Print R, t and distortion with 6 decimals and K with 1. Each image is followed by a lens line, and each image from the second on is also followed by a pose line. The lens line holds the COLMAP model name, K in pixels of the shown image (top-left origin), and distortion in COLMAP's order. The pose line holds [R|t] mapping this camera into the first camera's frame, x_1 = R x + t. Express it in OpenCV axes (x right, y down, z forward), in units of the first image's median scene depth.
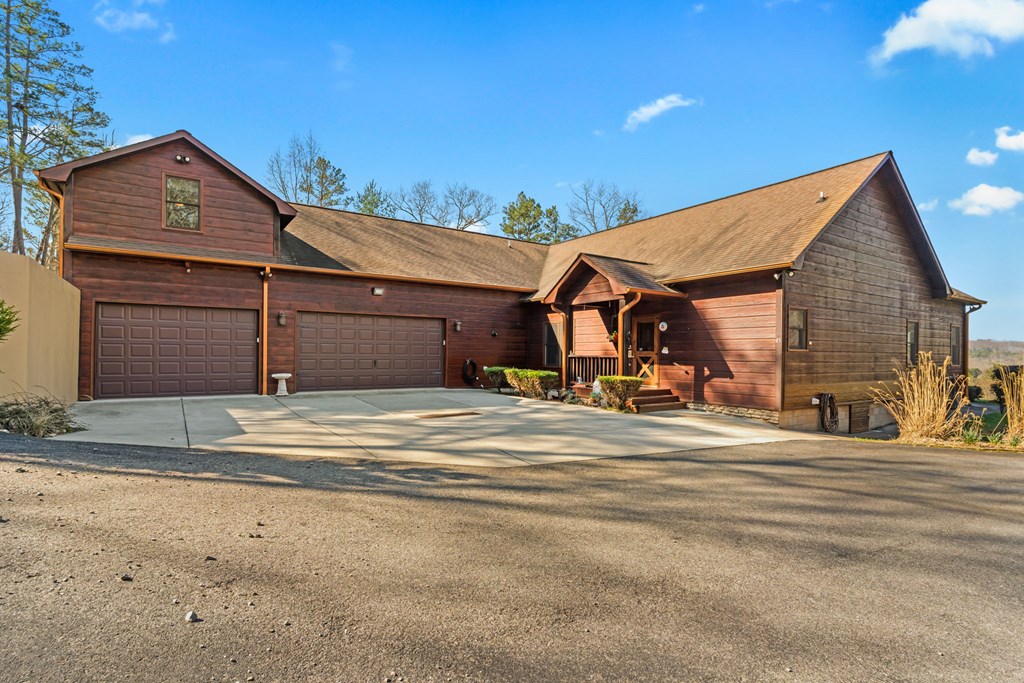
lens RADIAL K [[489.7, 0, 505.2], [0, 489.7, 344.1], [0, 0, 1]] dist [0.002297, 0.000672]
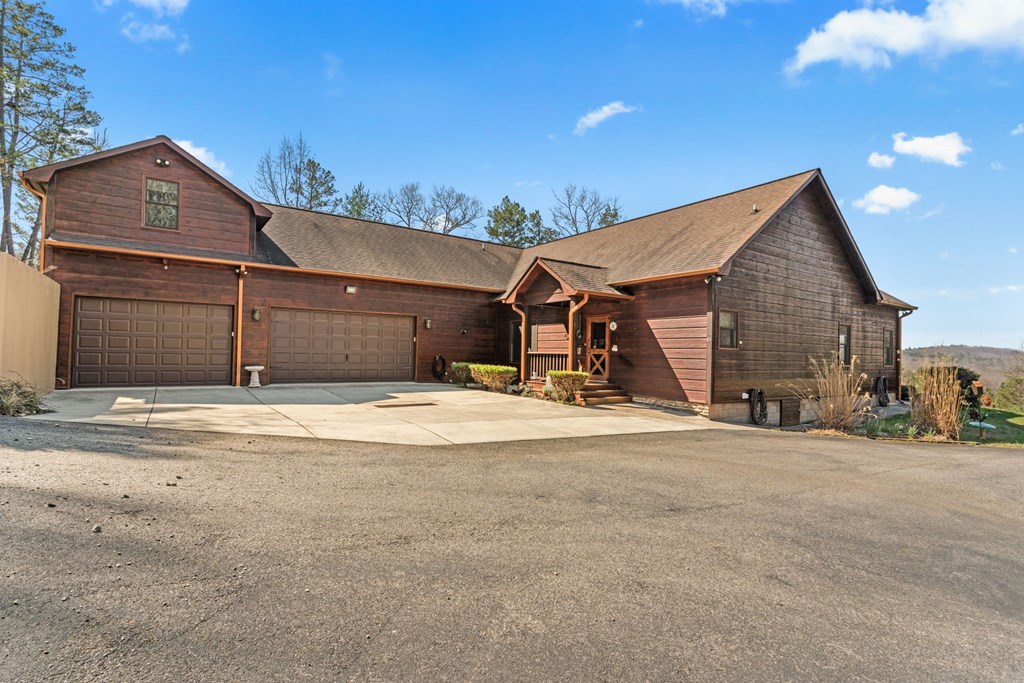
lens RADIAL K [[489.7, 0, 518.9], [0, 489.7, 338.8], [0, 0, 1]] dist [0.002297, 0.000672]
pose [[0.999688, 0.012066, 0.021855, 0.089441], [-0.011774, 0.999841, -0.013411, 0.008737], [-0.022014, 0.013149, 0.999671, -0.068889]]
